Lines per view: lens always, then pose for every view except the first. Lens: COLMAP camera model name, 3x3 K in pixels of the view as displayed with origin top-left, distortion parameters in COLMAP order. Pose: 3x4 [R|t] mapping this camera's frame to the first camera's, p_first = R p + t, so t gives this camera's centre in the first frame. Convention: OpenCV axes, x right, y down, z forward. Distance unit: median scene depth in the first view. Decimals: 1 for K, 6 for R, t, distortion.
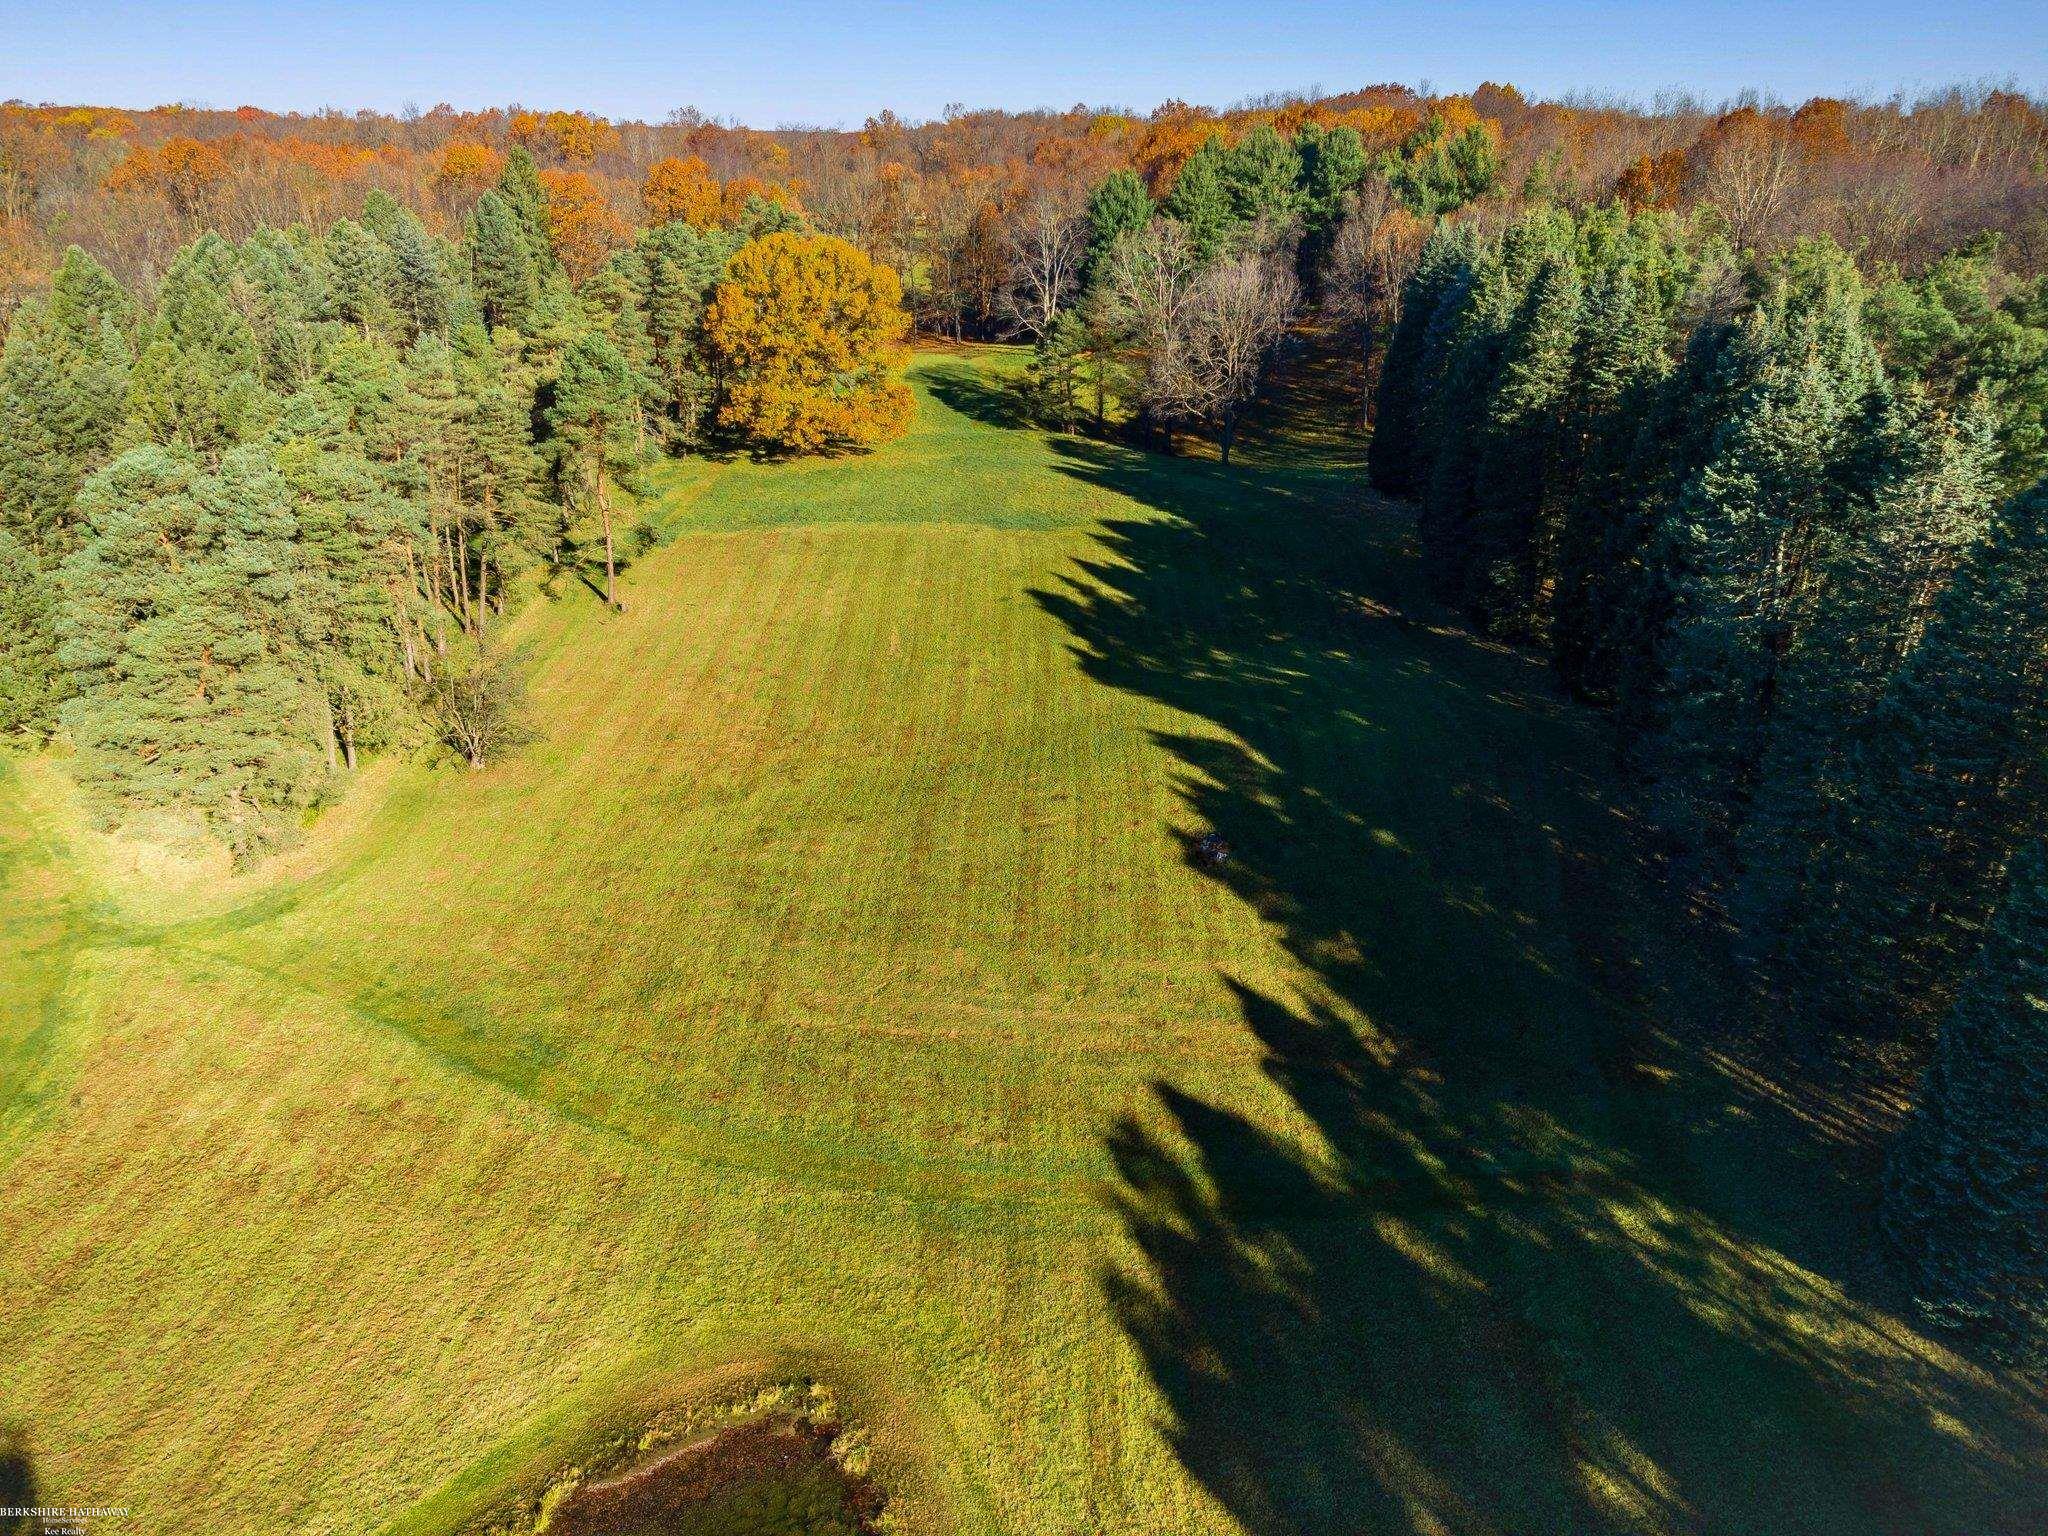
lens RADIAL K [[1437.2, 0, 1023.0], [0, 1437.2, 764.9], [0, 0, 1]] dist [0.040872, -0.001303]
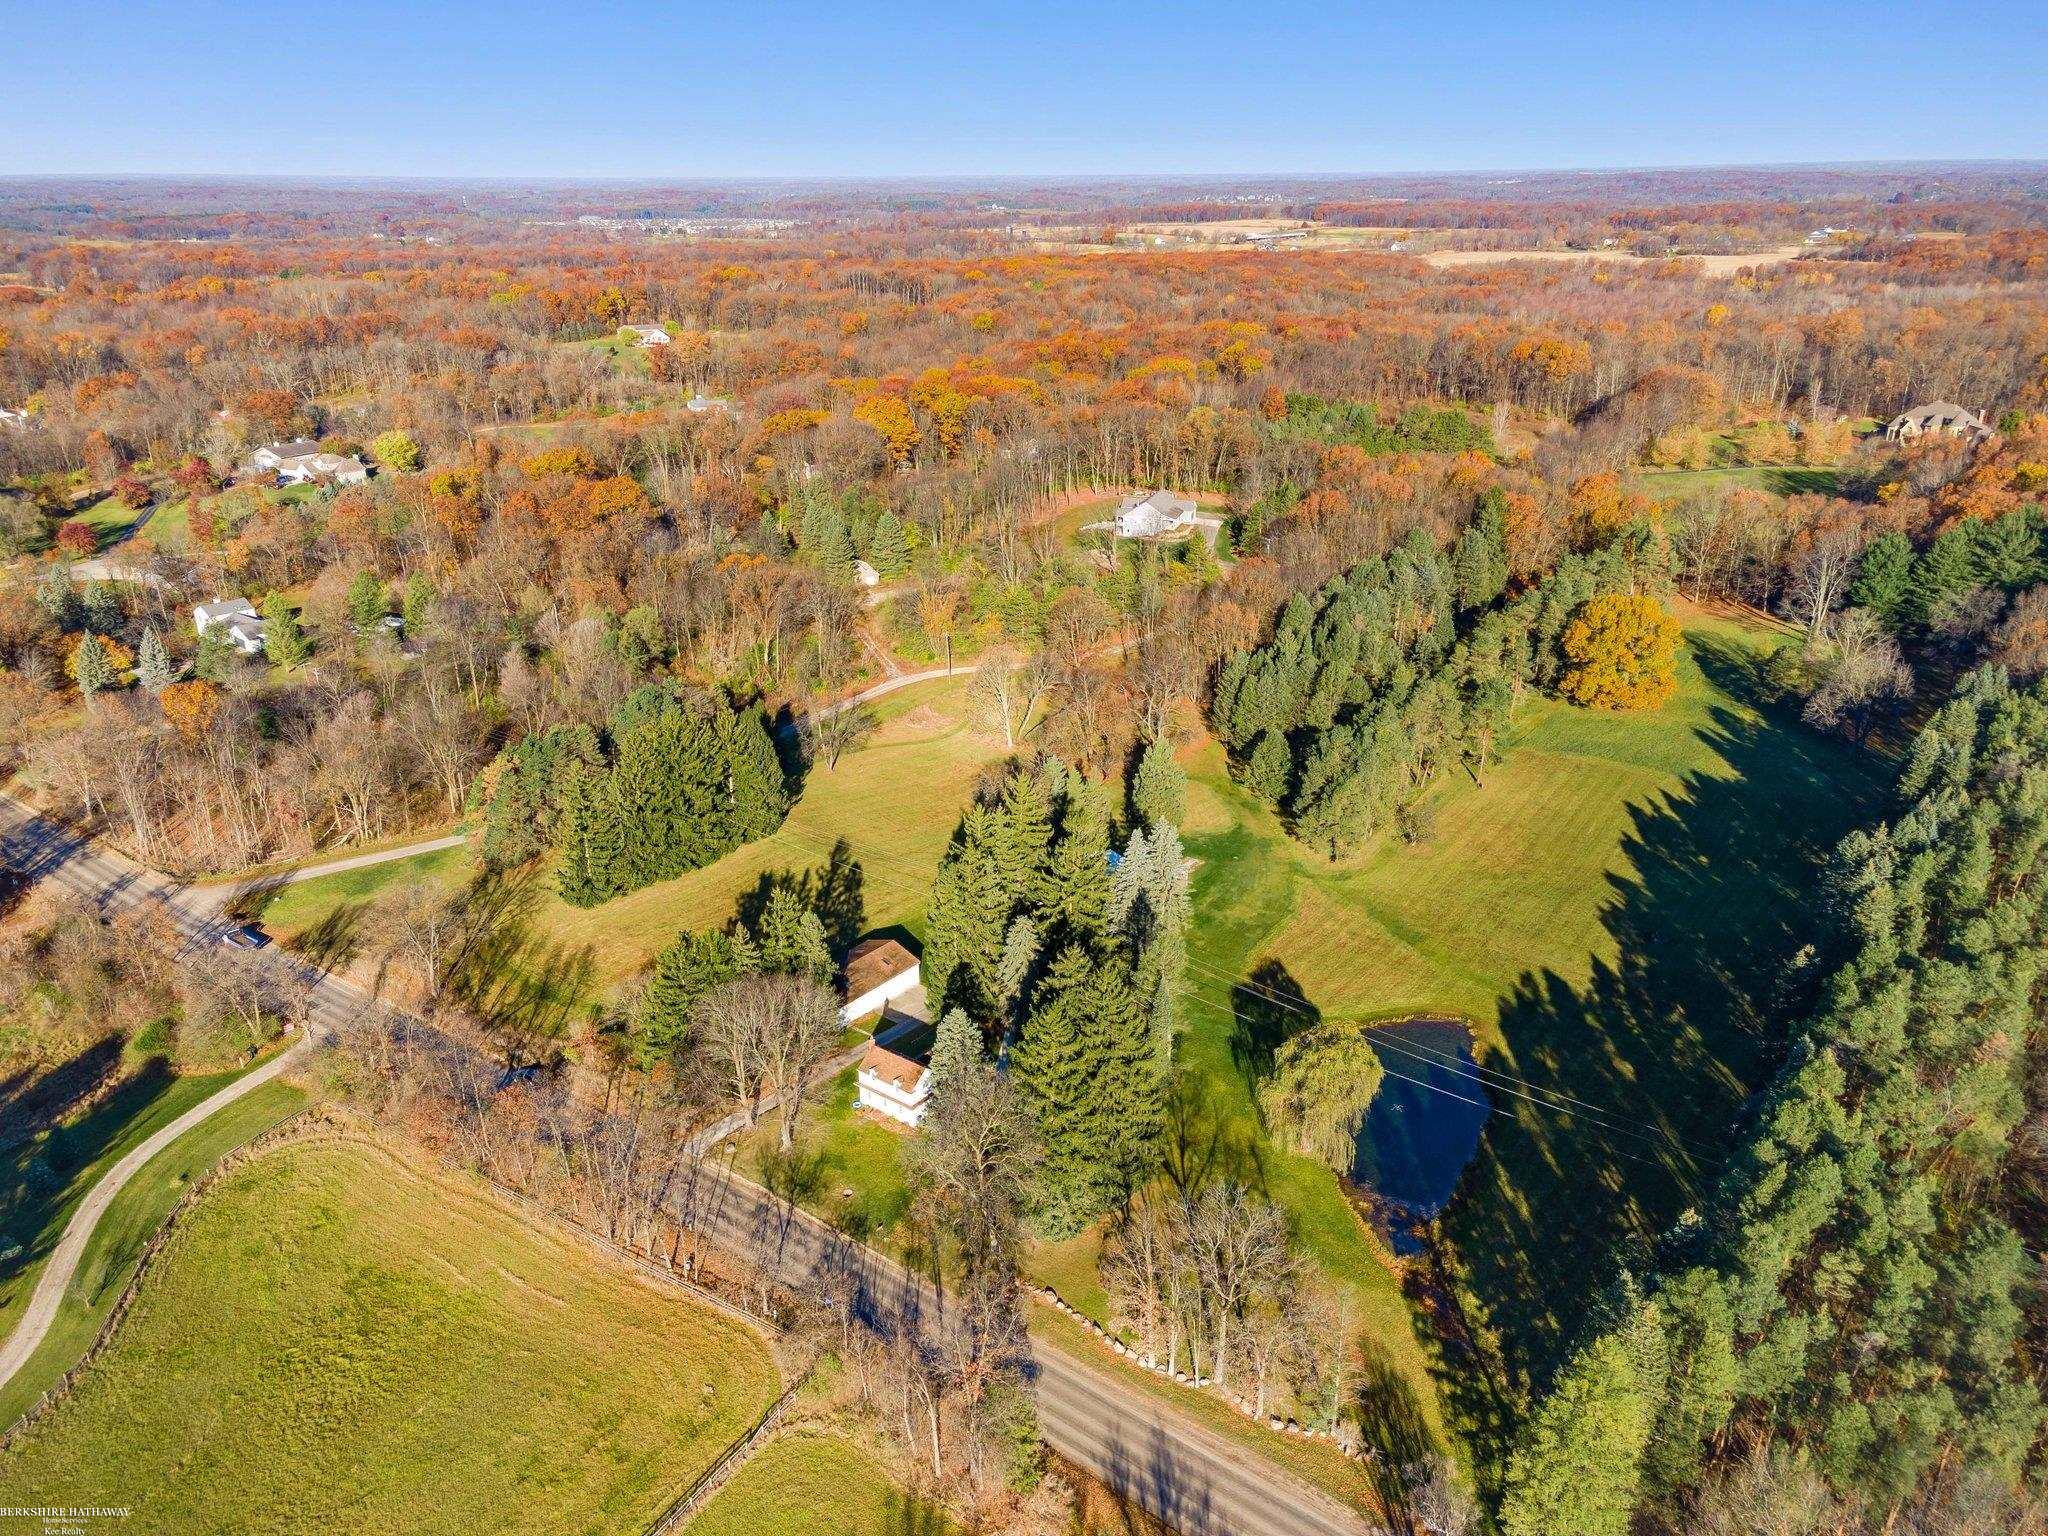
lens RADIAL K [[1437.2, 0, 1022.7], [0, 1437.2, 765.0], [0, 0, 1]] dist [0.040872, -0.001303]
pose [[0.809638, 0.202429, -0.550917, 0.516625], [-0.213529, 0.975910, 0.044782, -0.113176], [0.546710, 0.081379, 0.833358, -1.746126]]
